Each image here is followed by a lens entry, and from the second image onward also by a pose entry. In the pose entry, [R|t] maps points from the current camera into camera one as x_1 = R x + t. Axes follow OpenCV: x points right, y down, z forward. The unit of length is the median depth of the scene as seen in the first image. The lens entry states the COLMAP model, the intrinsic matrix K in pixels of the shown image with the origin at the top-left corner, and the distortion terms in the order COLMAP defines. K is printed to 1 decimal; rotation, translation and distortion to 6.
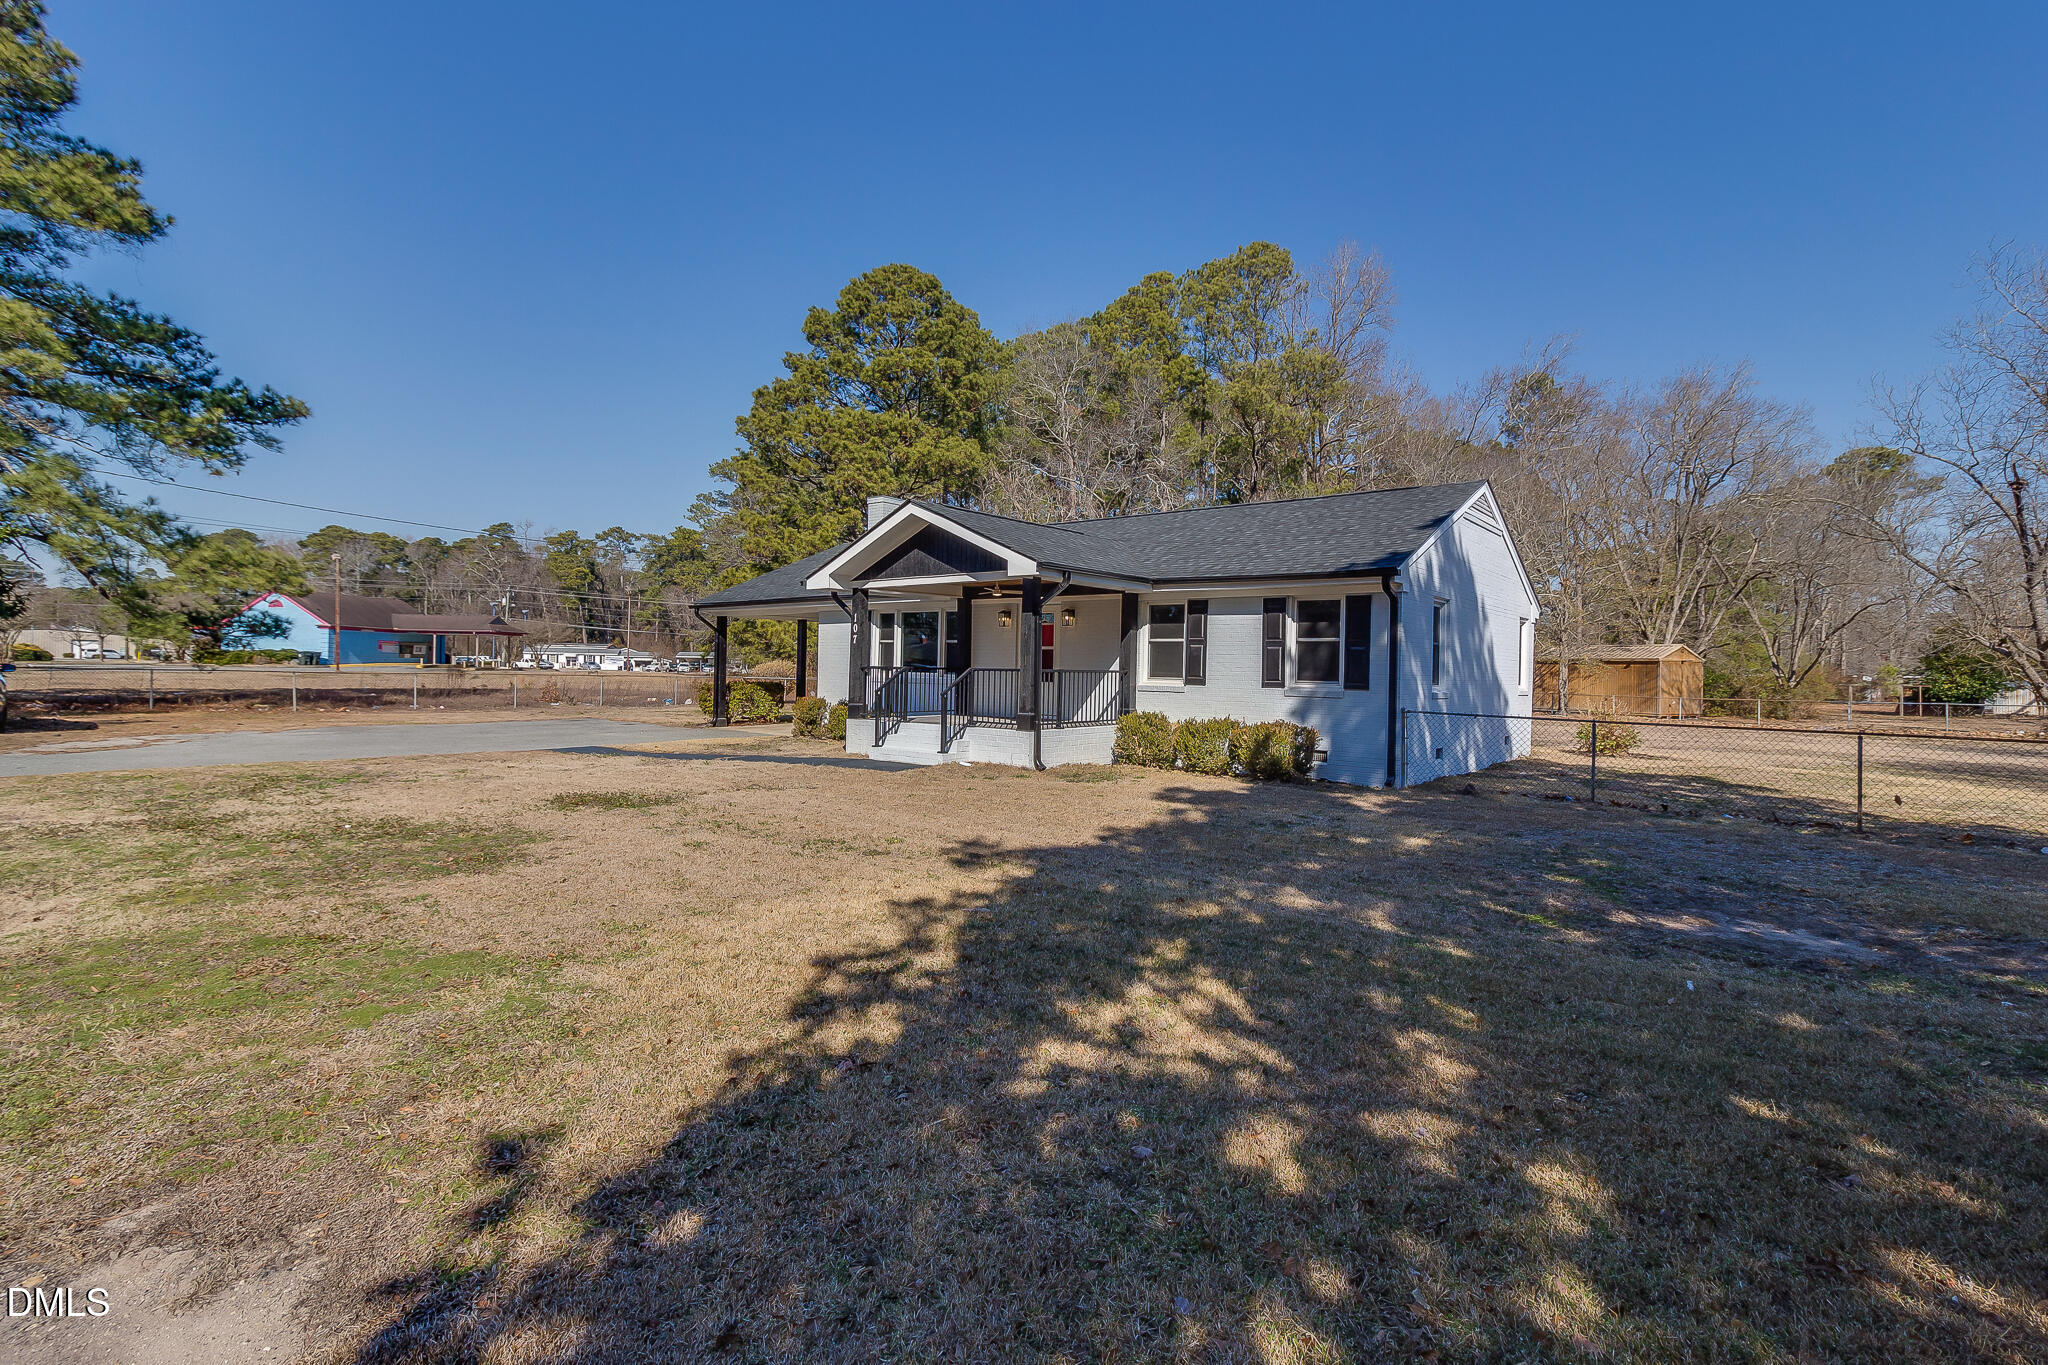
lens RADIAL K [[935.6, 0, 1033.3], [0, 935.6, 675.5], [0, 0, 1]] dist [0.000395, 0.000464]
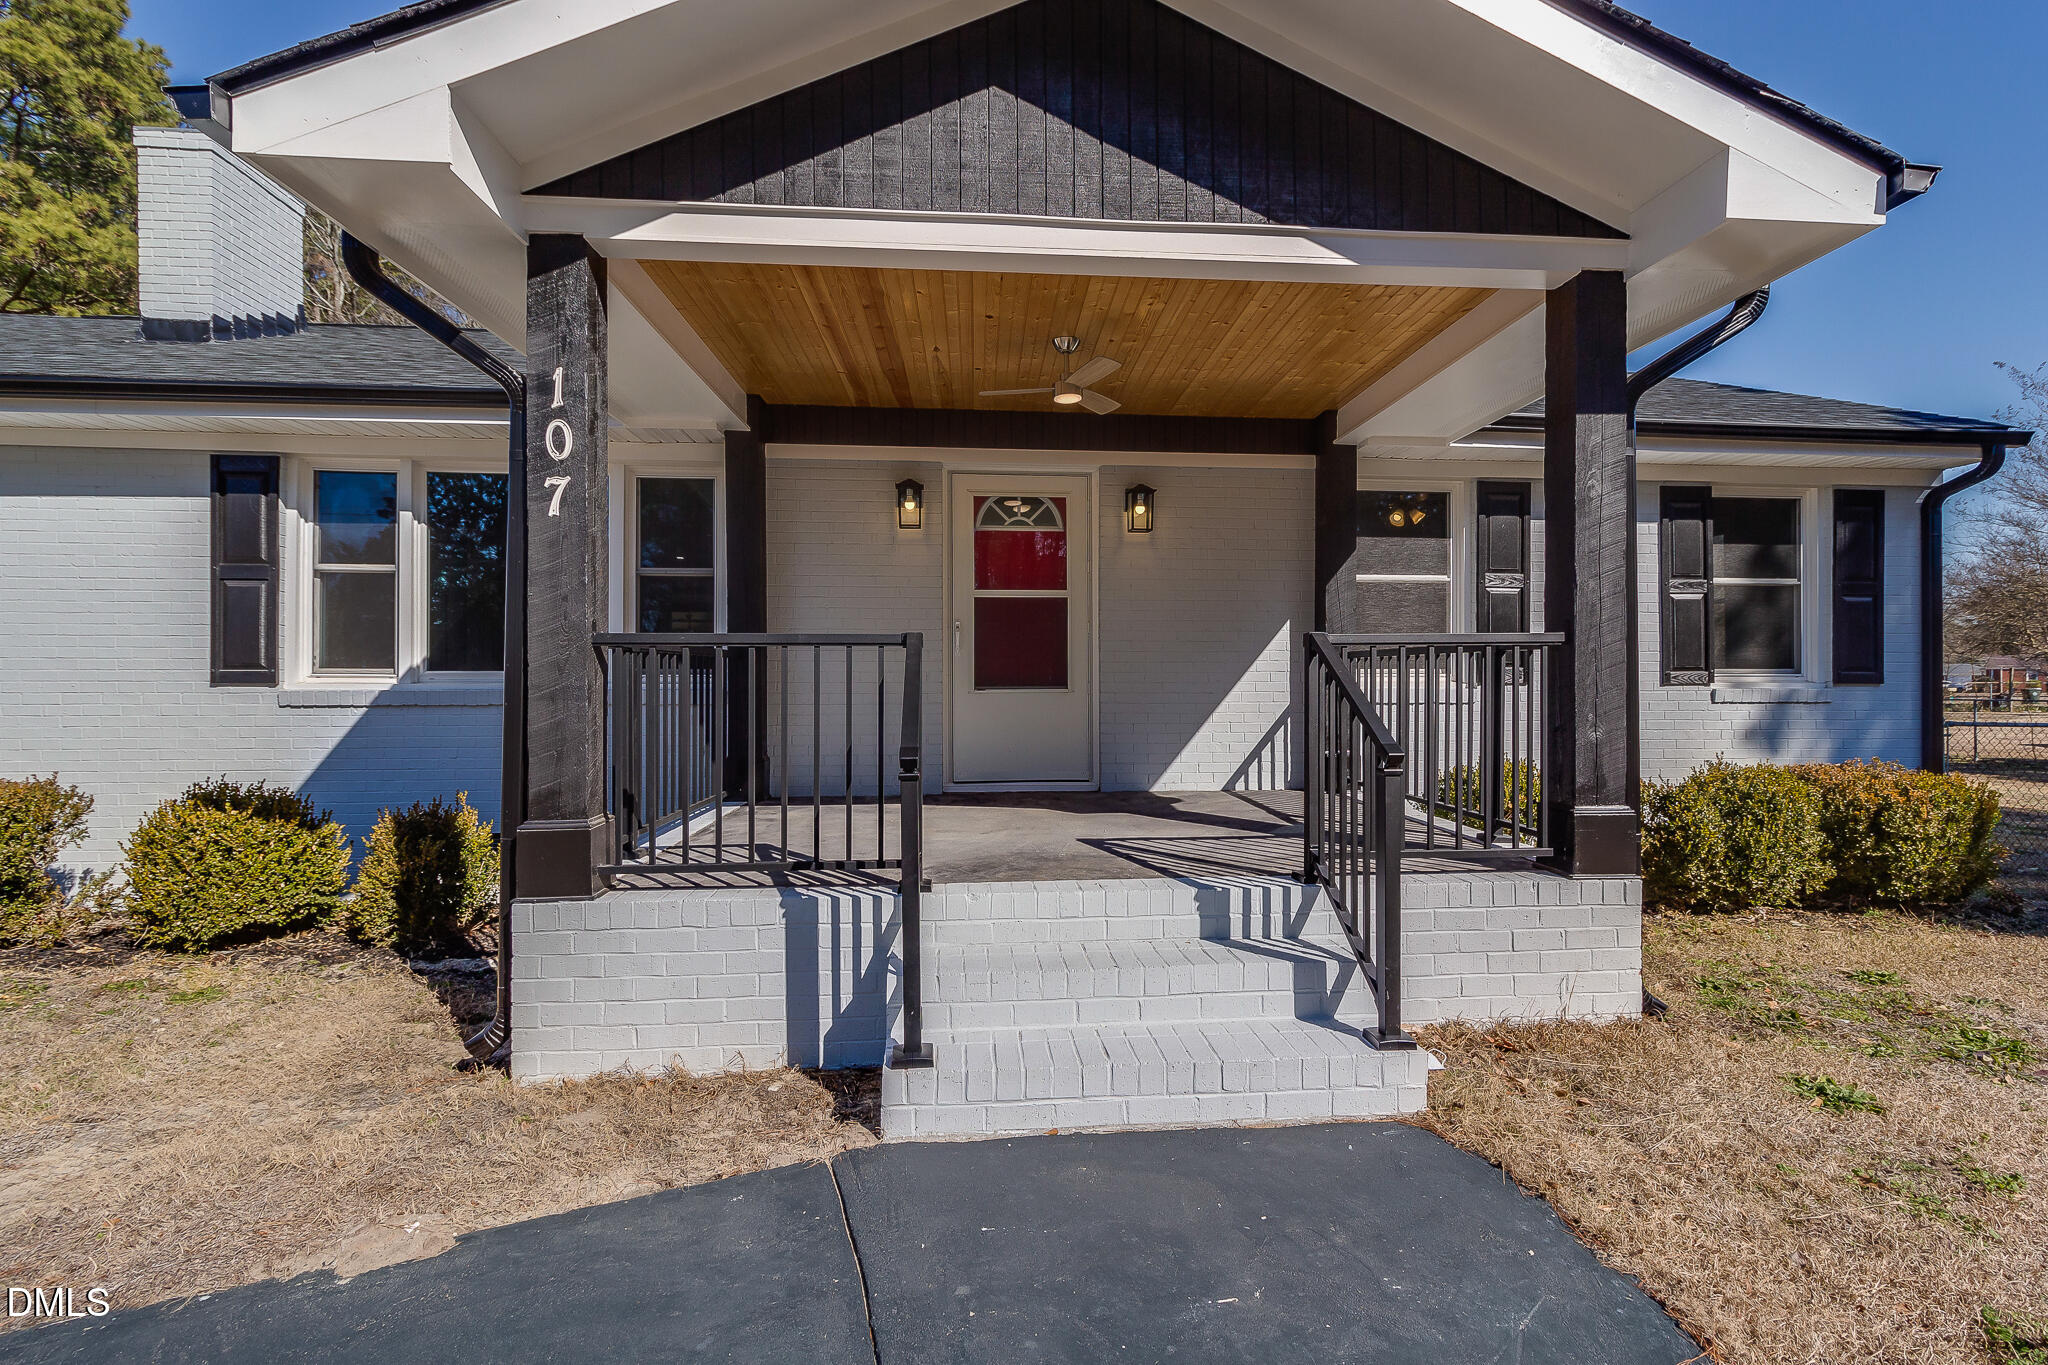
lens RADIAL K [[935.6, 0, 1033.3], [0, 935.6, 675.5], [0, 0, 1]] dist [0.000395, 0.000464]
pose [[0.717464, -0.018219, 0.696358, -0.136538], [0.019925, 0.999786, 0.005630, -0.000049], [-0.696311, 0.009835, 0.717673, 0.420240]]
